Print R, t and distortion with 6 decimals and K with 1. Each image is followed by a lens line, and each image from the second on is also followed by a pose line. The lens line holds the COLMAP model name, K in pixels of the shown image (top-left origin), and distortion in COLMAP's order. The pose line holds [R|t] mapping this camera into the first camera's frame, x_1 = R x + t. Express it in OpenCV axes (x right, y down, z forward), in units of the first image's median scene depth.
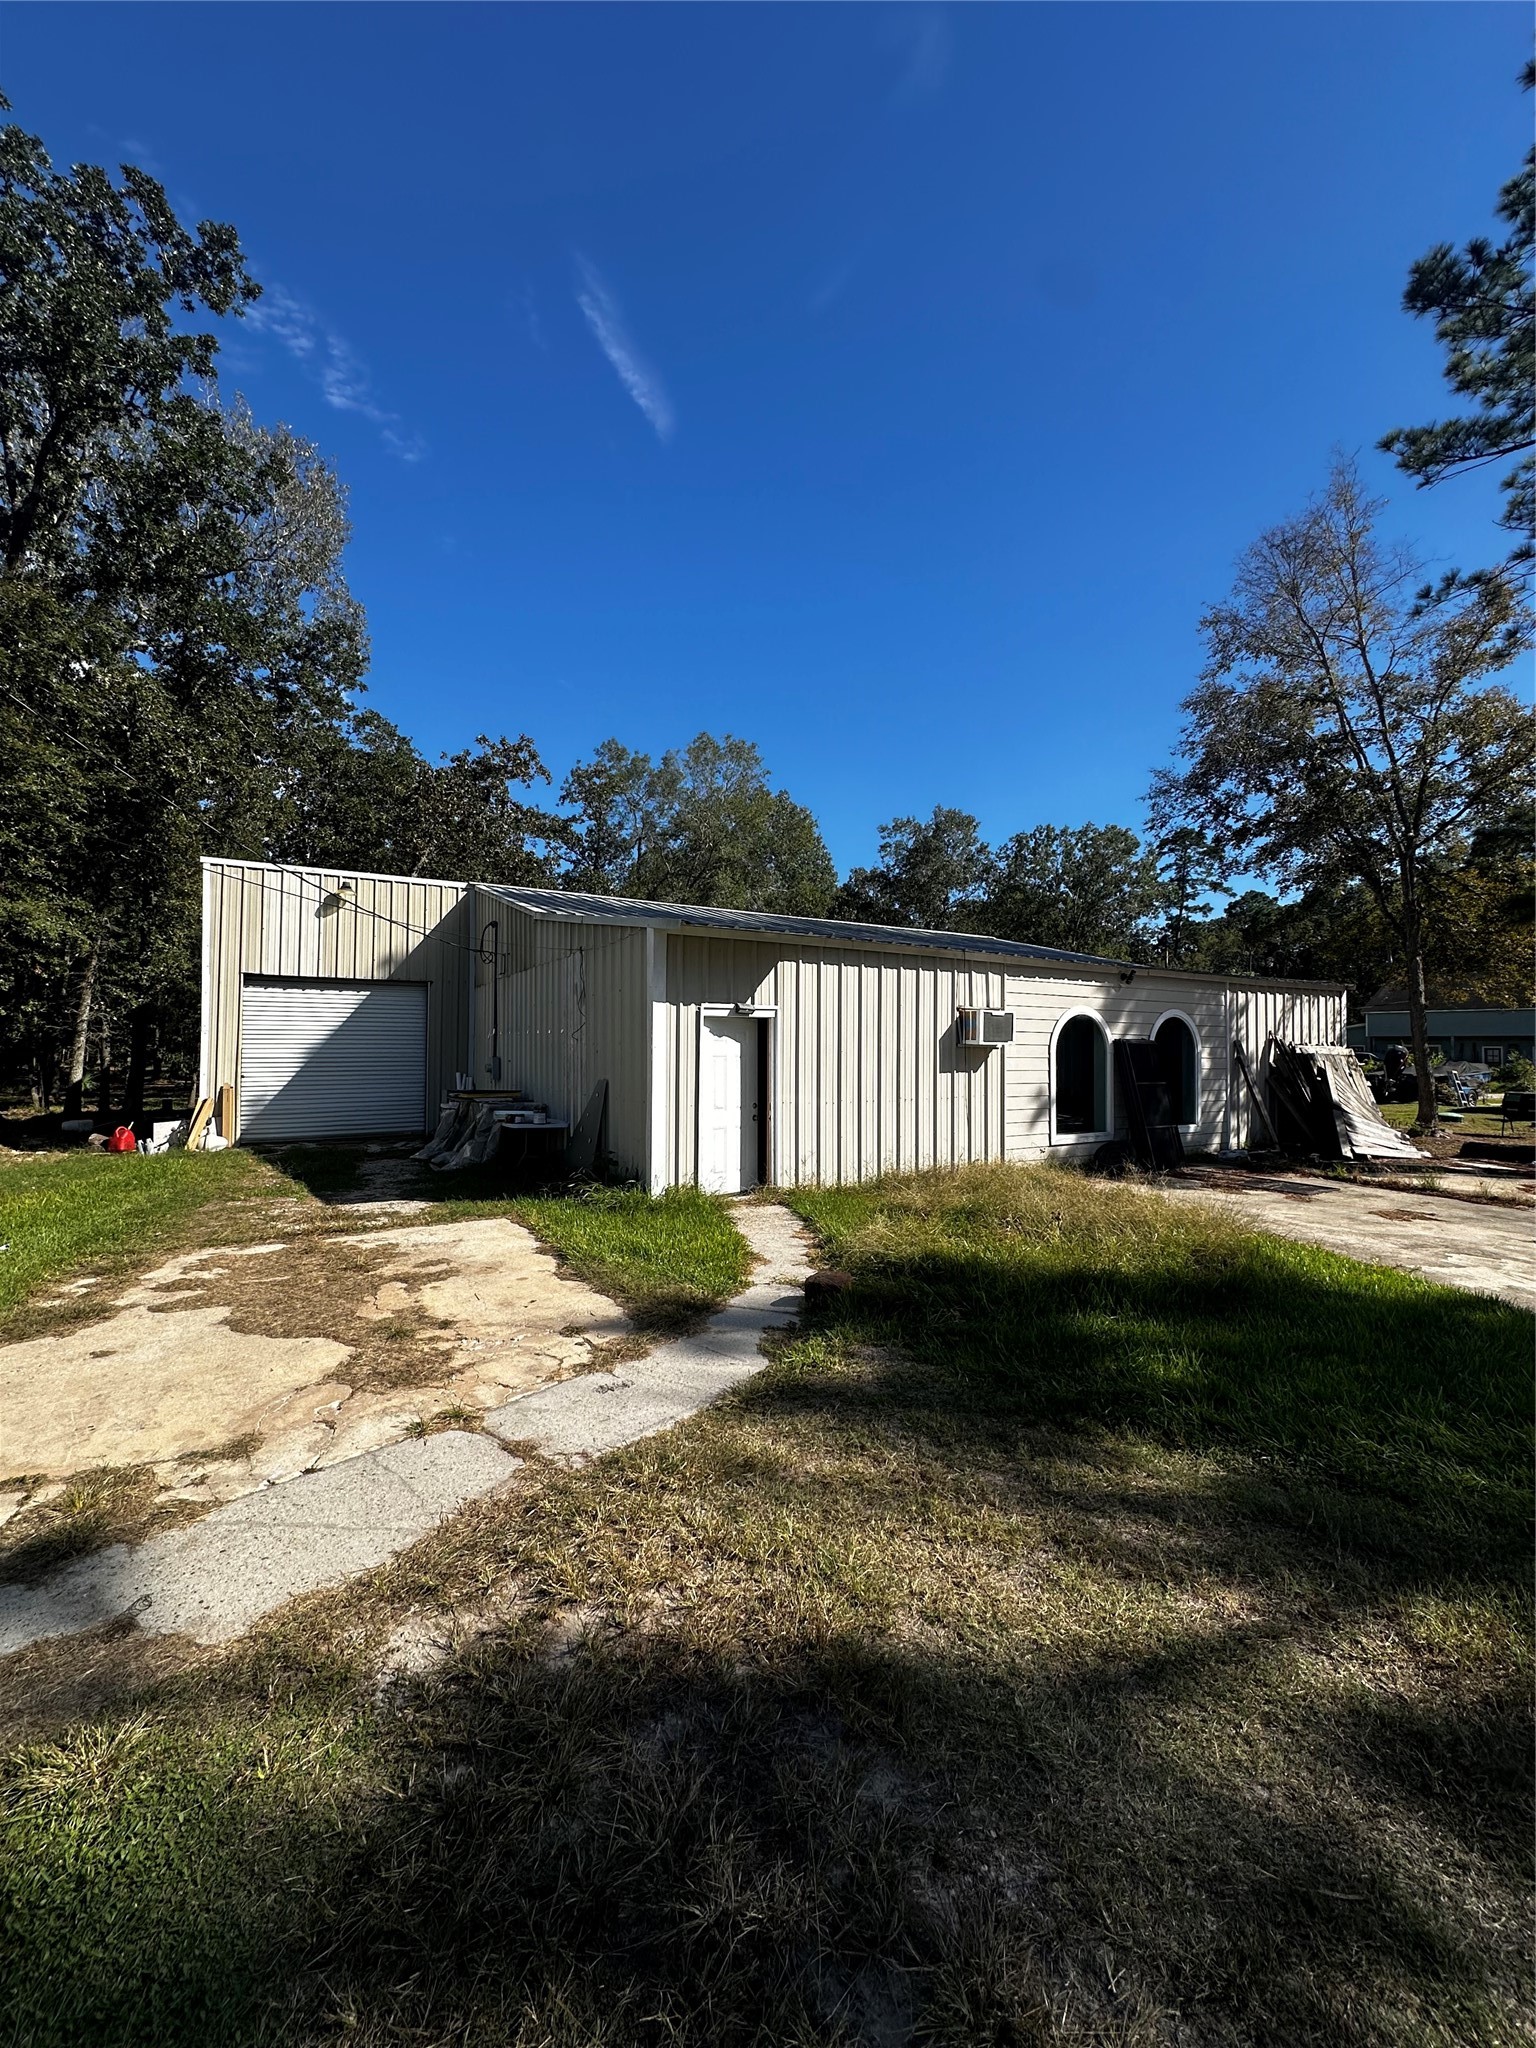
lens RADIAL K [[814.5, 0, 767.7], [0, 814.5, 1025.0], [0, 0, 1]] dist [0.002370, 0.000106]
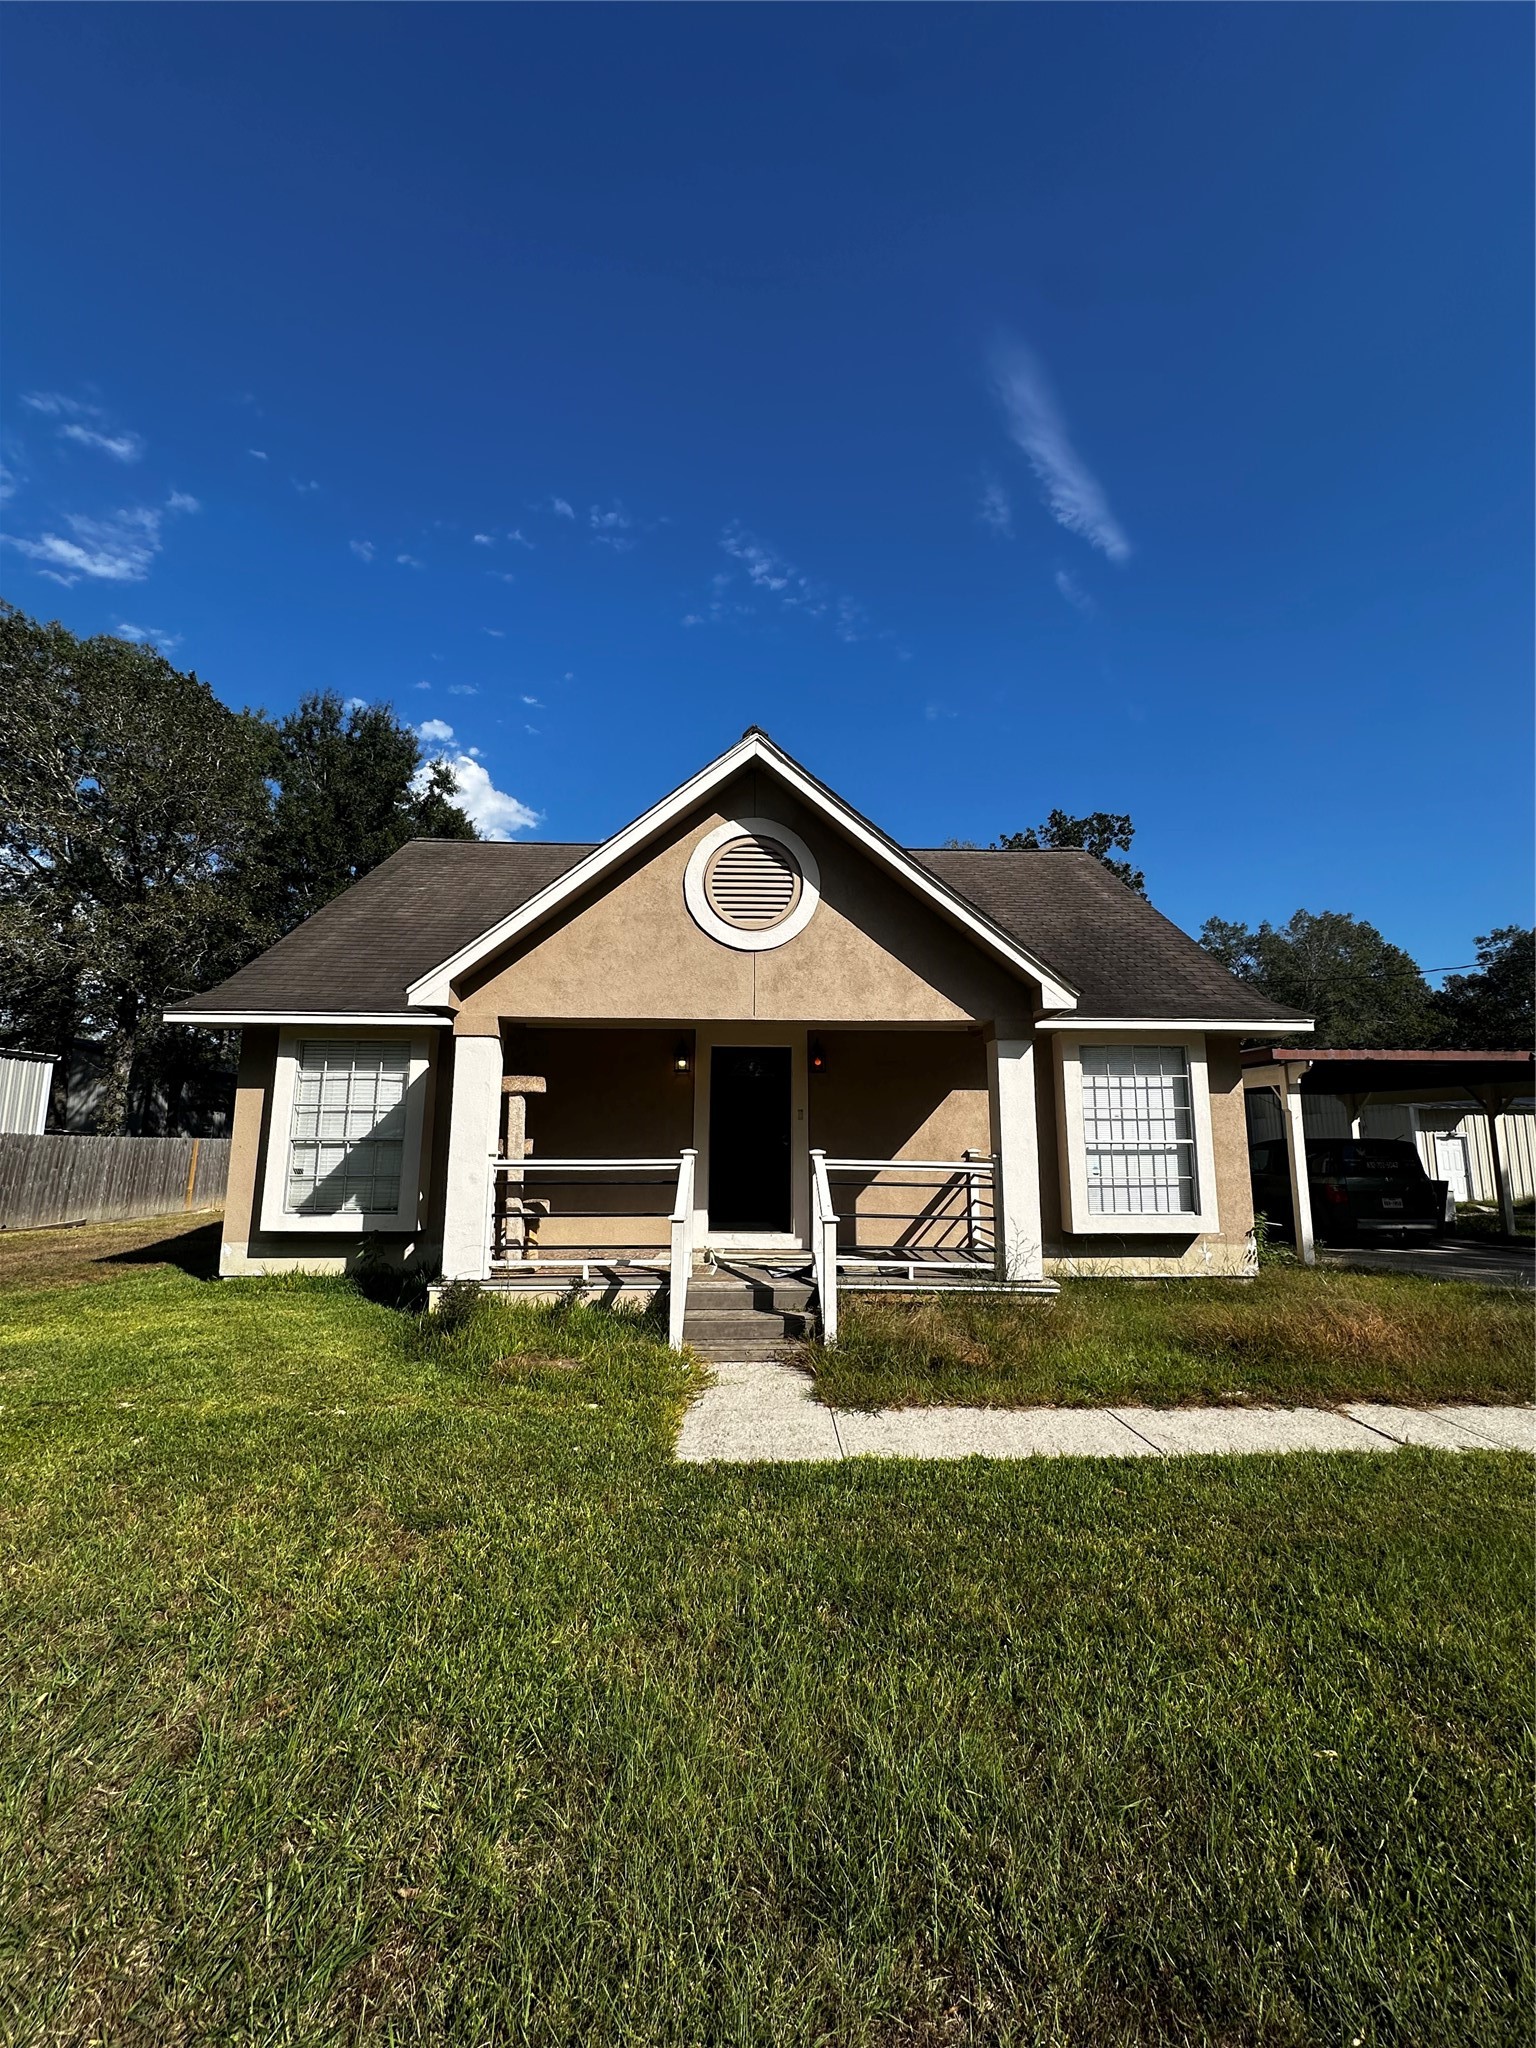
lens RADIAL K [[814.5, 0, 767.9], [0, 814.5, 1021.7], [0, 0, 1]] dist [0.002370, 0.000106]
pose [[0.834664, -0.081128, -0.544752, -0.086668], [0.014634, 0.992009, -0.125314, -0.016512], [0.550565, 0.096623, 0.829181, -0.534136]]
